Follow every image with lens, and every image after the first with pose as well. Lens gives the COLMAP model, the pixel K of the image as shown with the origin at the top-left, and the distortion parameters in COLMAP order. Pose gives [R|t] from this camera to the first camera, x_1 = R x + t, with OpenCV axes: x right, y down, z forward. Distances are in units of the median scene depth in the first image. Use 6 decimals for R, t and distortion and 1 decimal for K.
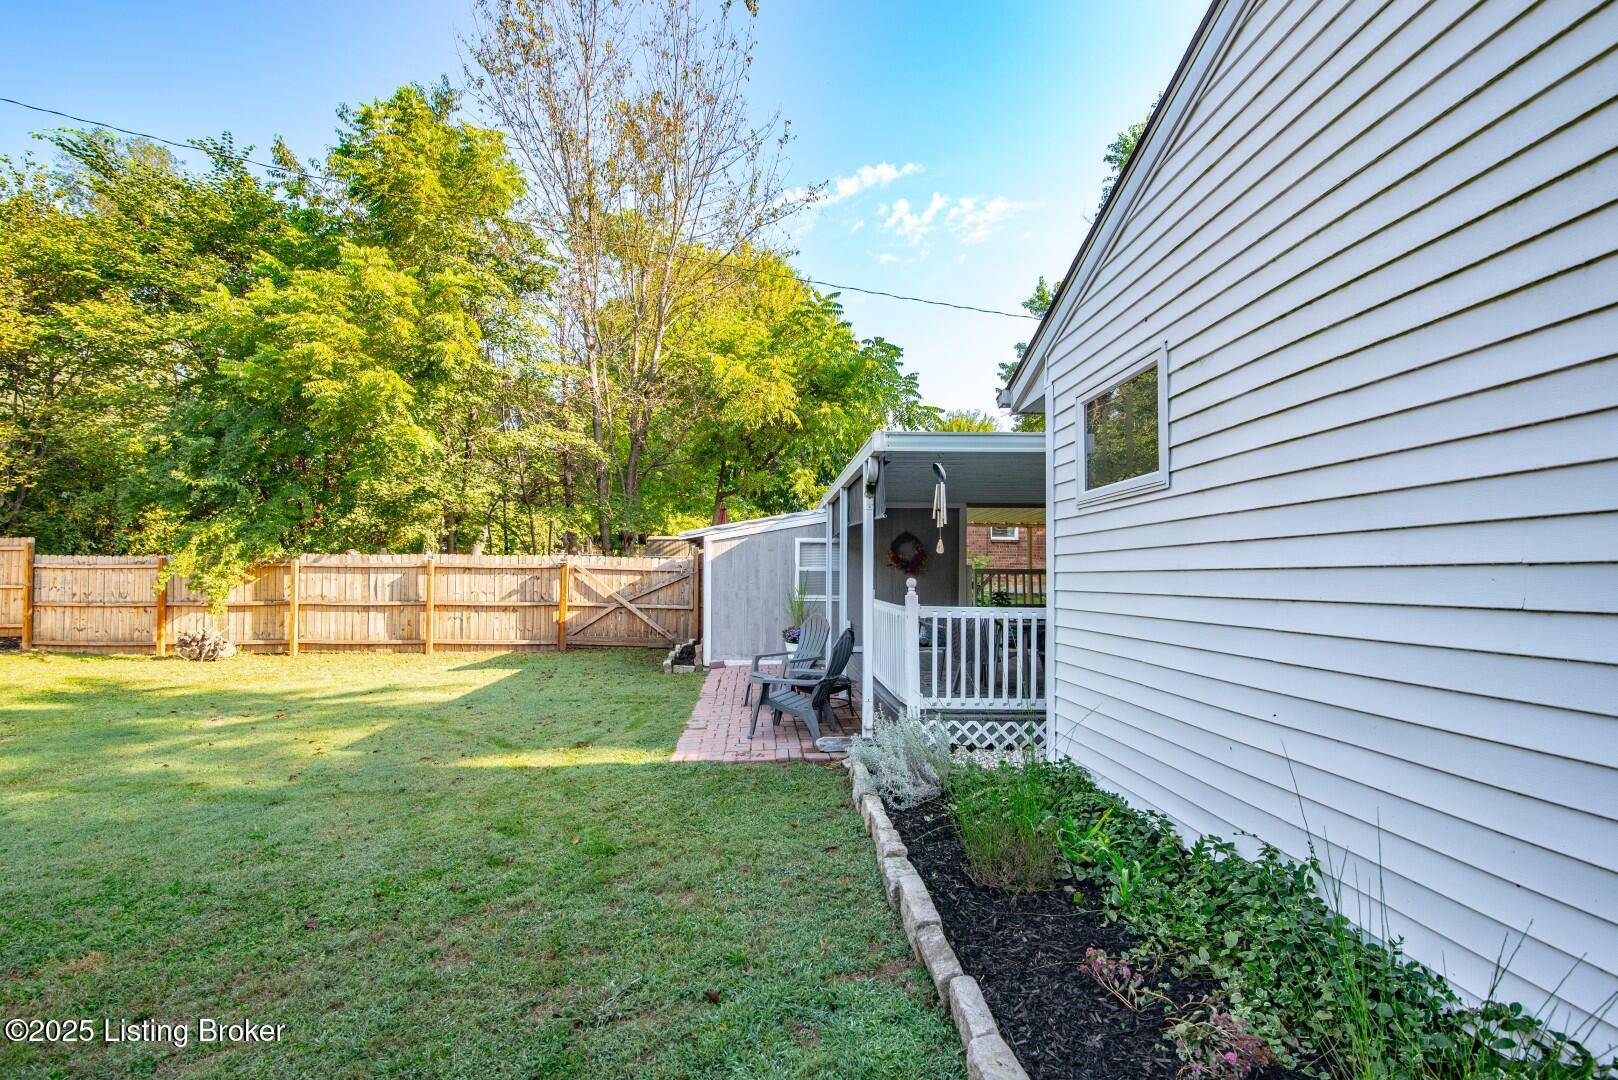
lens RADIAL K [[762.2, 0, 806.5], [0, 762.2, 547.6], [0, 0, 1]] dist [-0.019783, 0.000042]
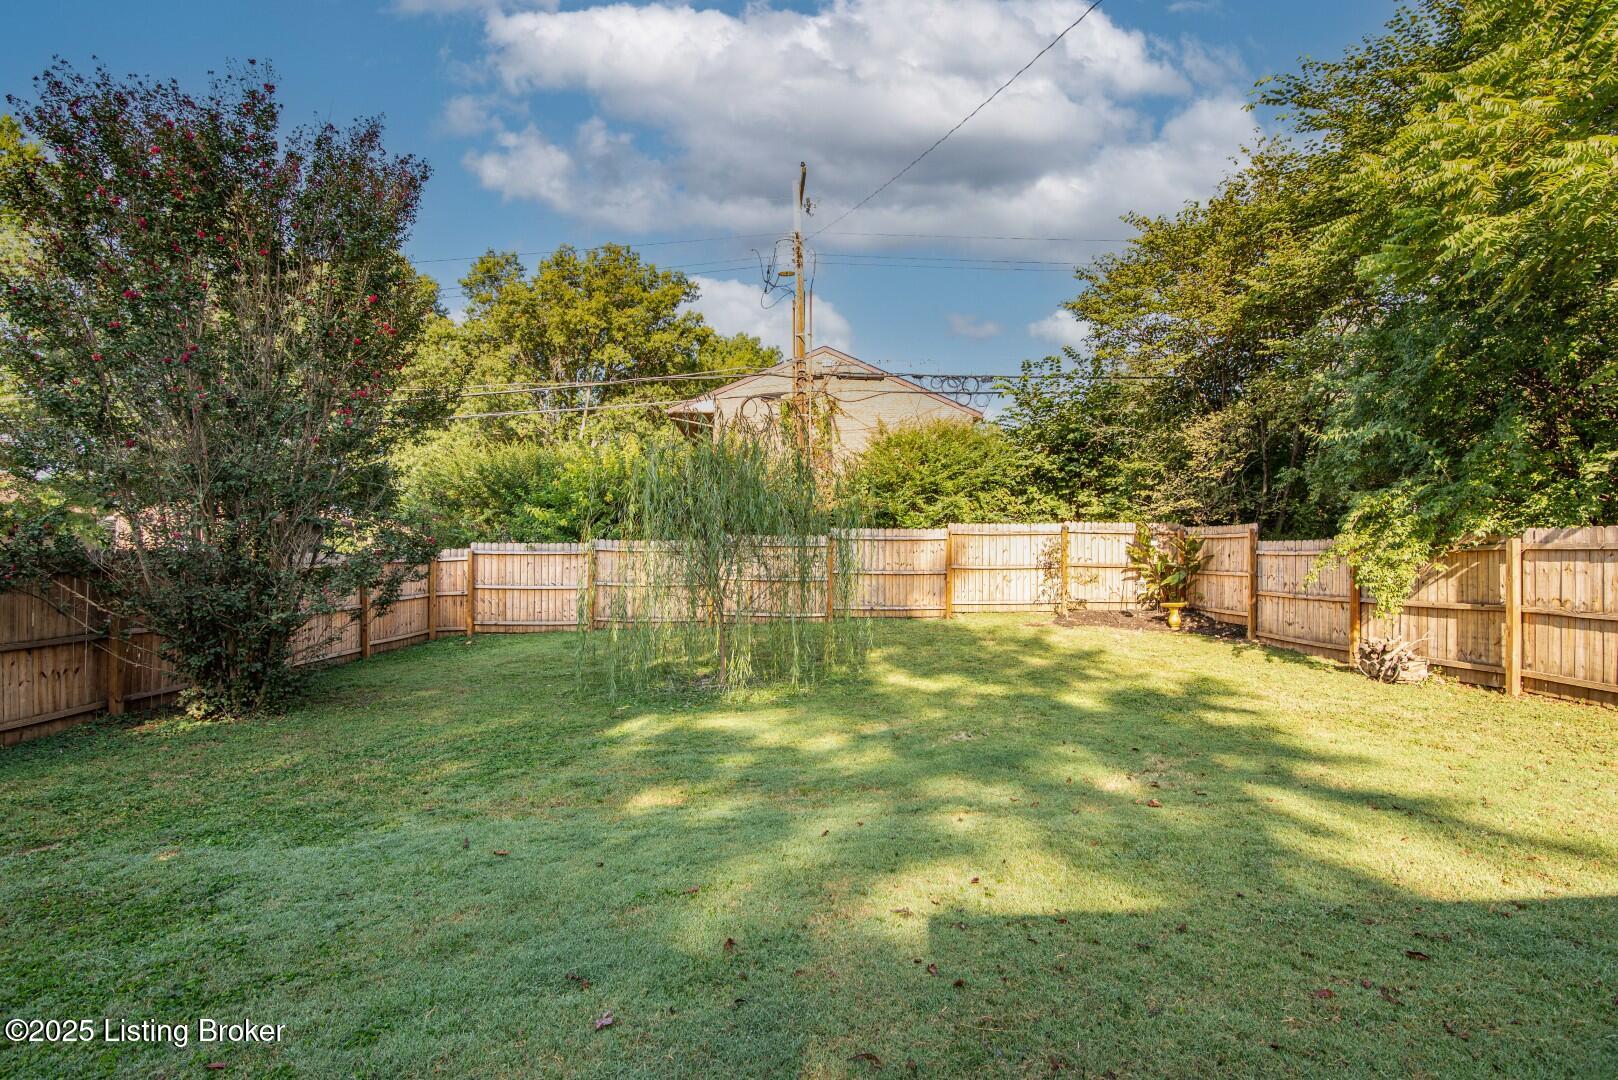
lens RADIAL K [[762.2, 0, 806.5], [0, 762.2, 547.6], [0, 0, 1]] dist [-0.019783, 0.000042]
pose [[-0.024878, -0.014116, -0.999591, -0.057165], [0.030925, 0.999411, -0.014883, 0.014759], [0.999212, -0.031283, -0.024427, 0.450637]]
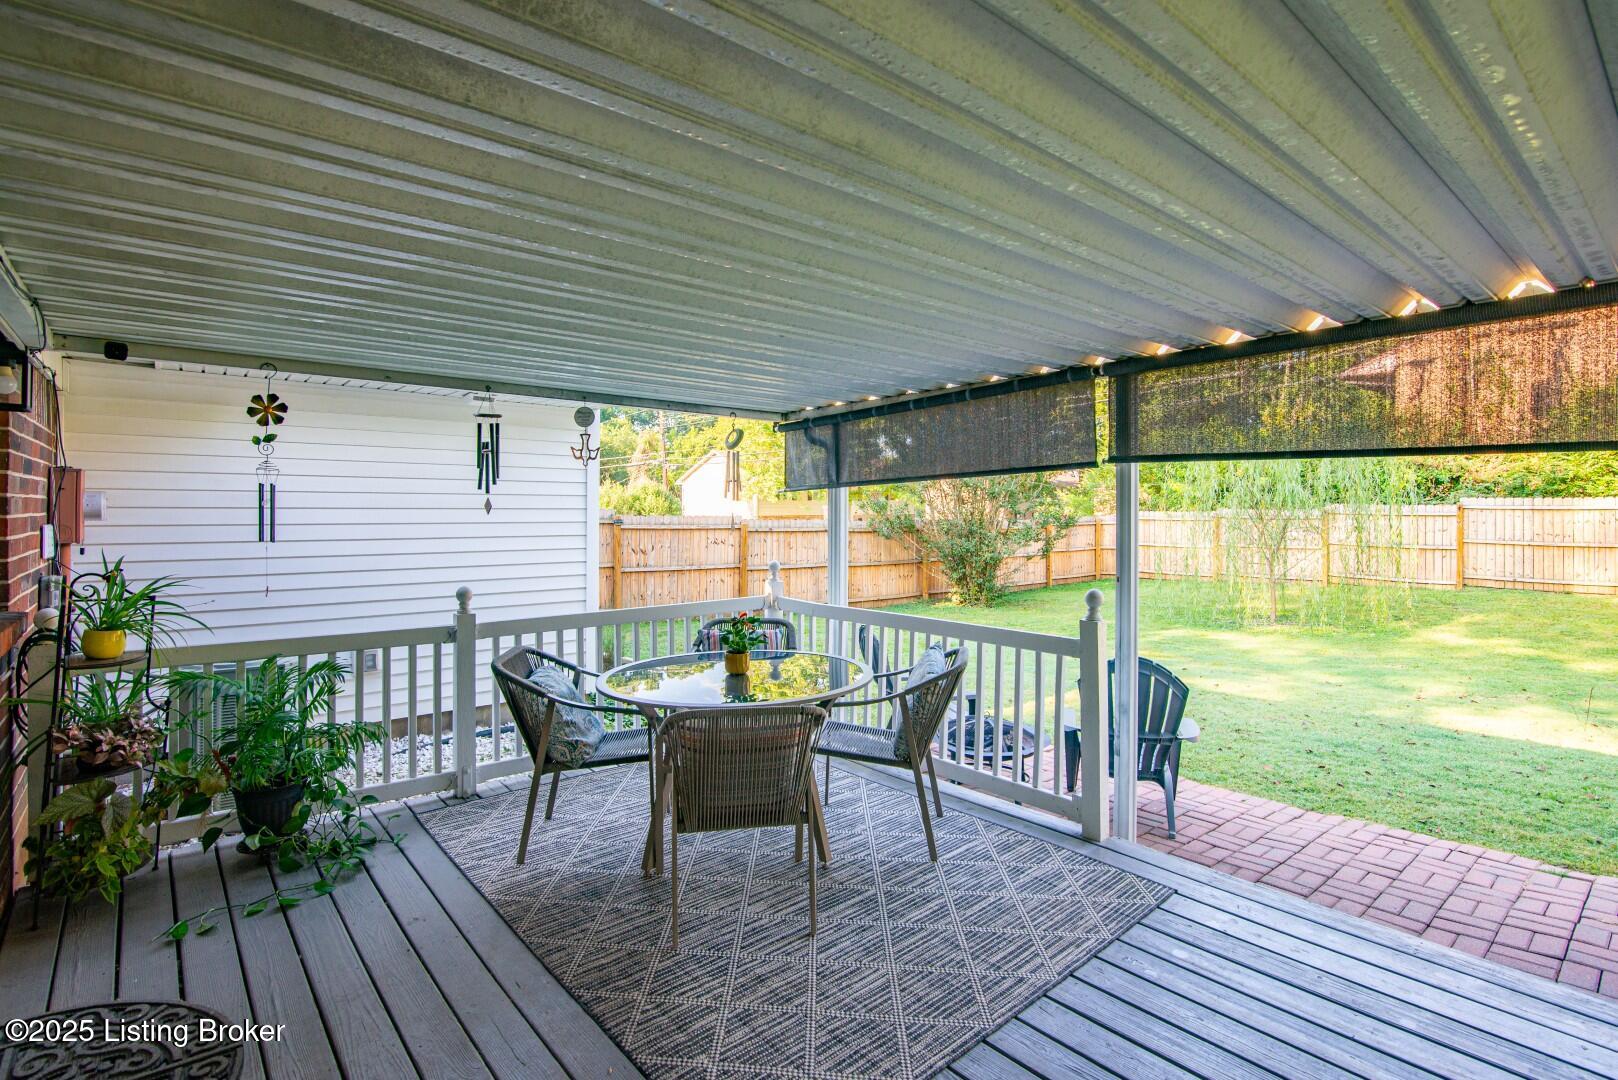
lens RADIAL K [[769.5, 0, 811.8], [0, 769.5, 517.8], [0, 0, 1]] dist [-0.020741, -0.000058]
pose [[-0.792879, 0.001758, -0.609376, 0.283532], [0.013911, 0.999787, -0.015216, 0.004123], [0.609220, -0.020541, -0.792735, 0.780364]]
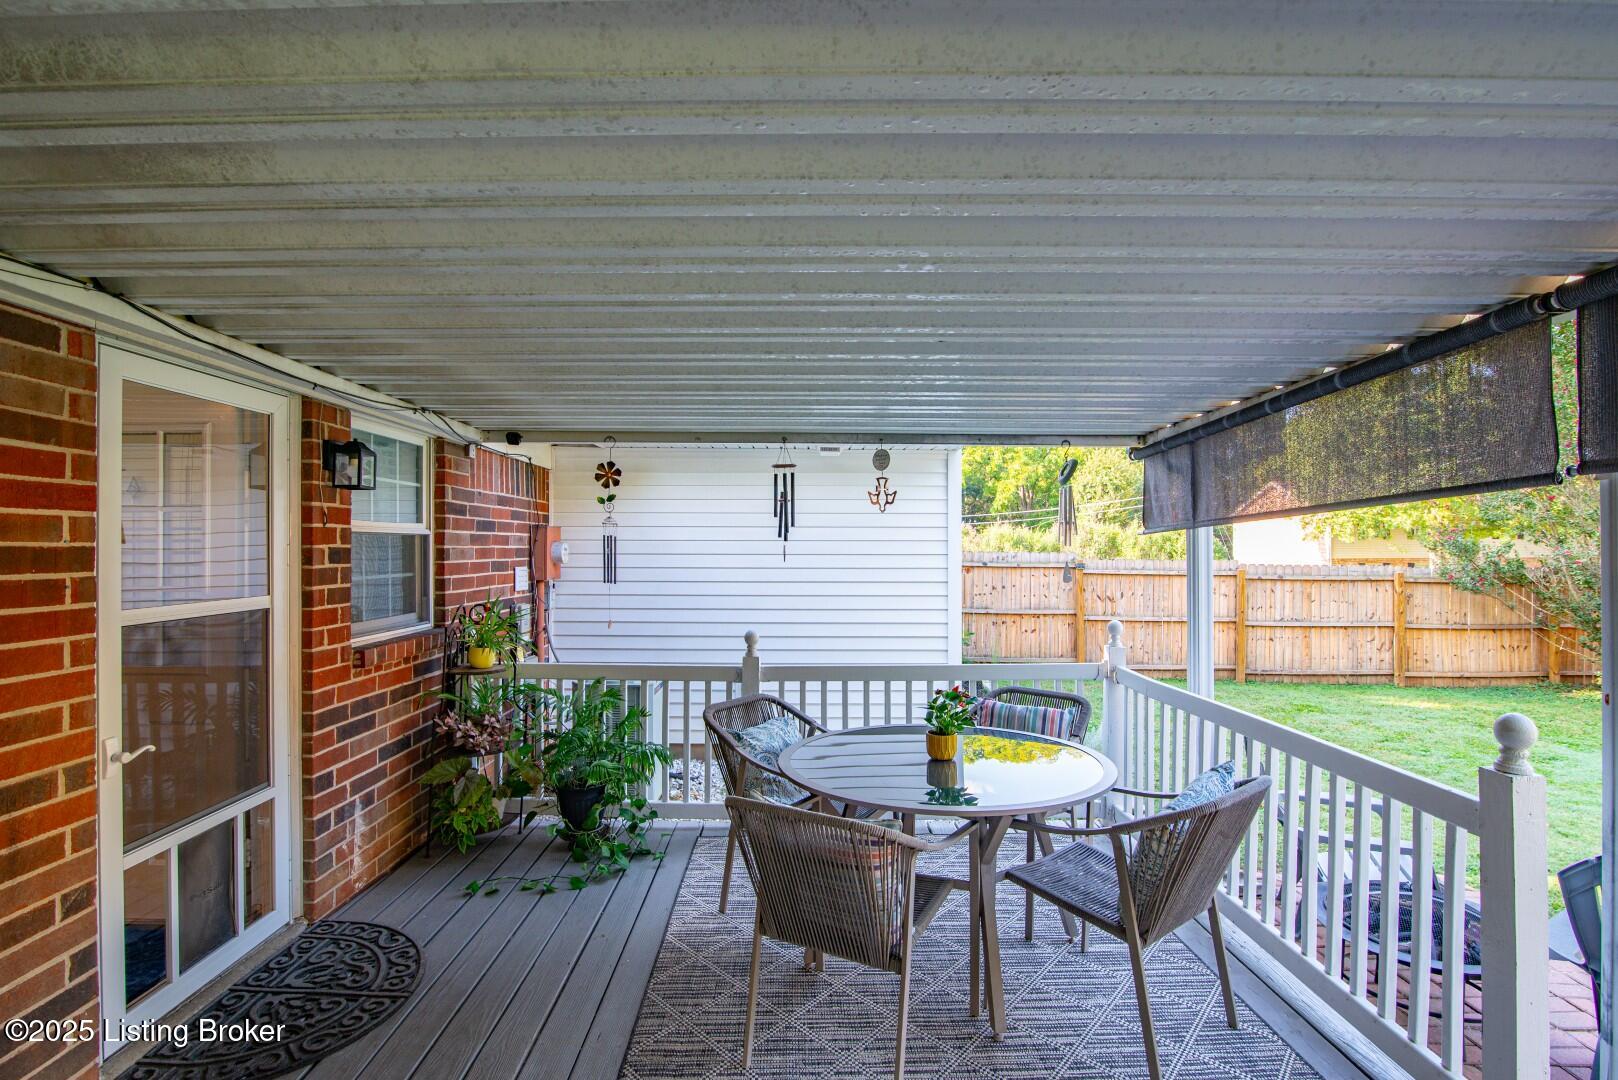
lens RADIAL K [[762.2, 0, 806.5], [0, 762.2, 547.6], [0, 0, 1]] dist [-0.019783, 0.000042]
pose [[-0.999049, -0.003508, 0.043460, 0.172166], [-0.004971, 0.999422, -0.033618, 0.001028], [-0.043317, -0.033803, -0.998489, 0.772796]]
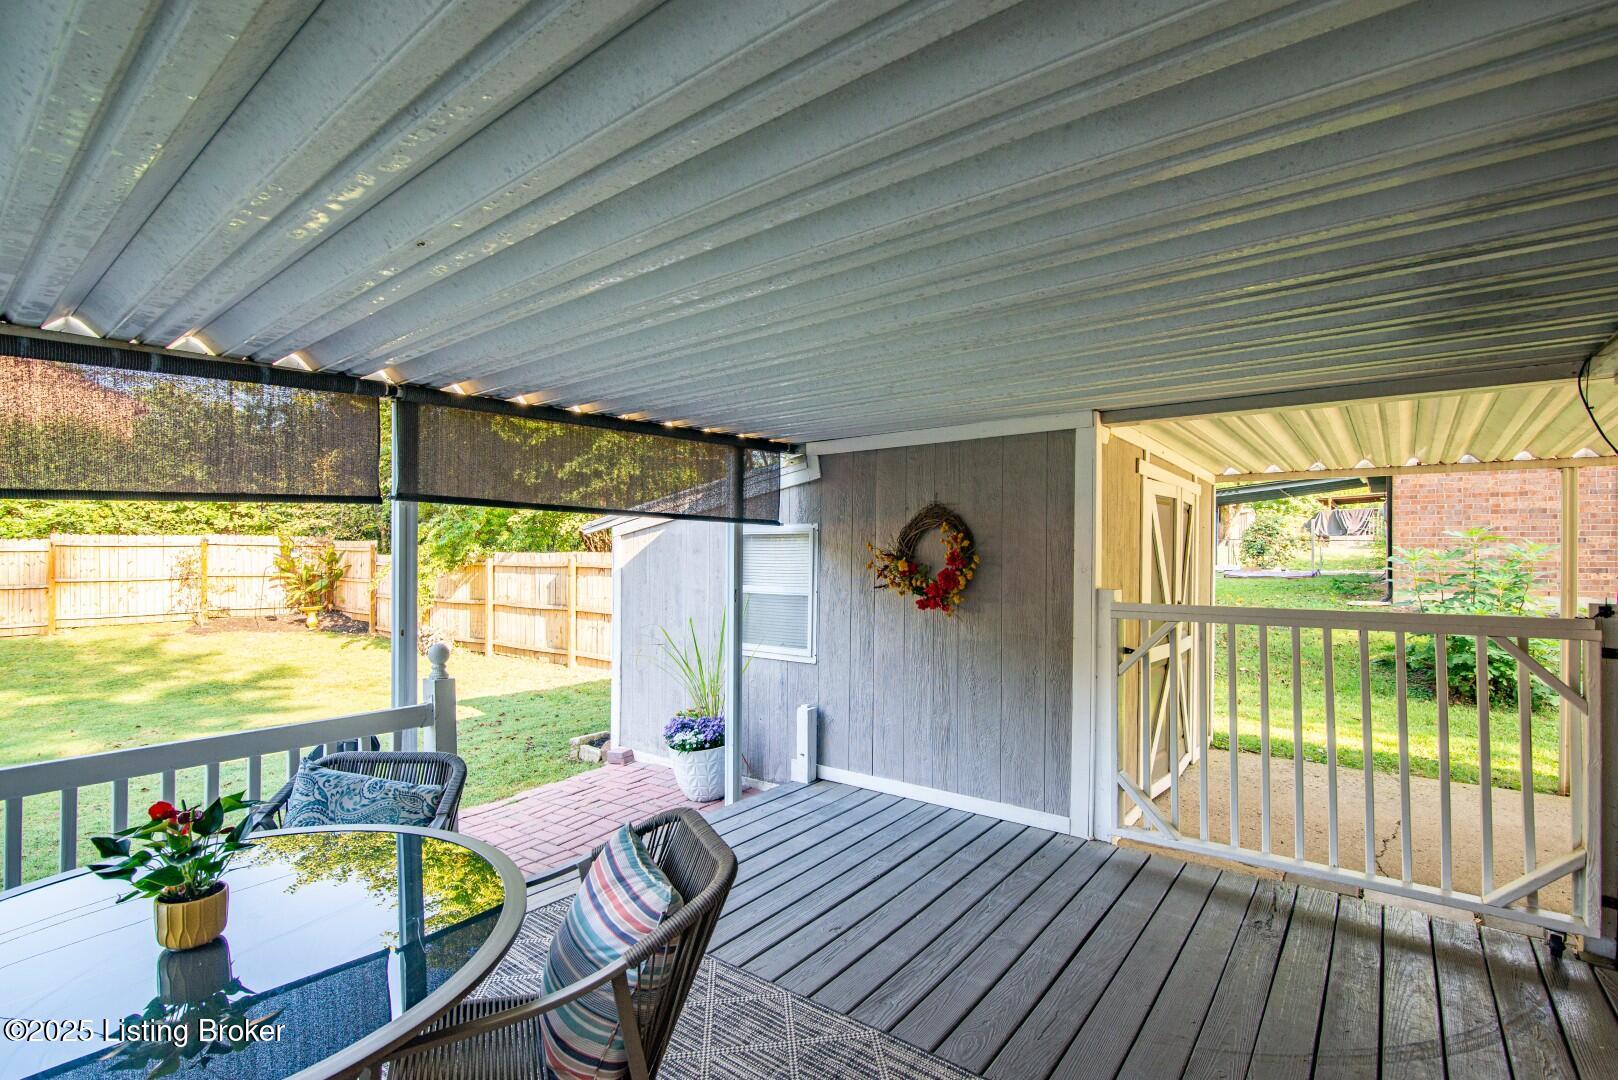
lens RADIAL K [[762.2, 0, 806.5], [0, 762.2, 547.6], [0, 0, 1]] dist [-0.019783, 0.000042]
pose [[0.753912, -0.007754, -0.656929, 0.283358], [0.024070, 0.999585, 0.015825, -0.003803], [0.656534, -0.027743, 0.753786, 0.538263]]
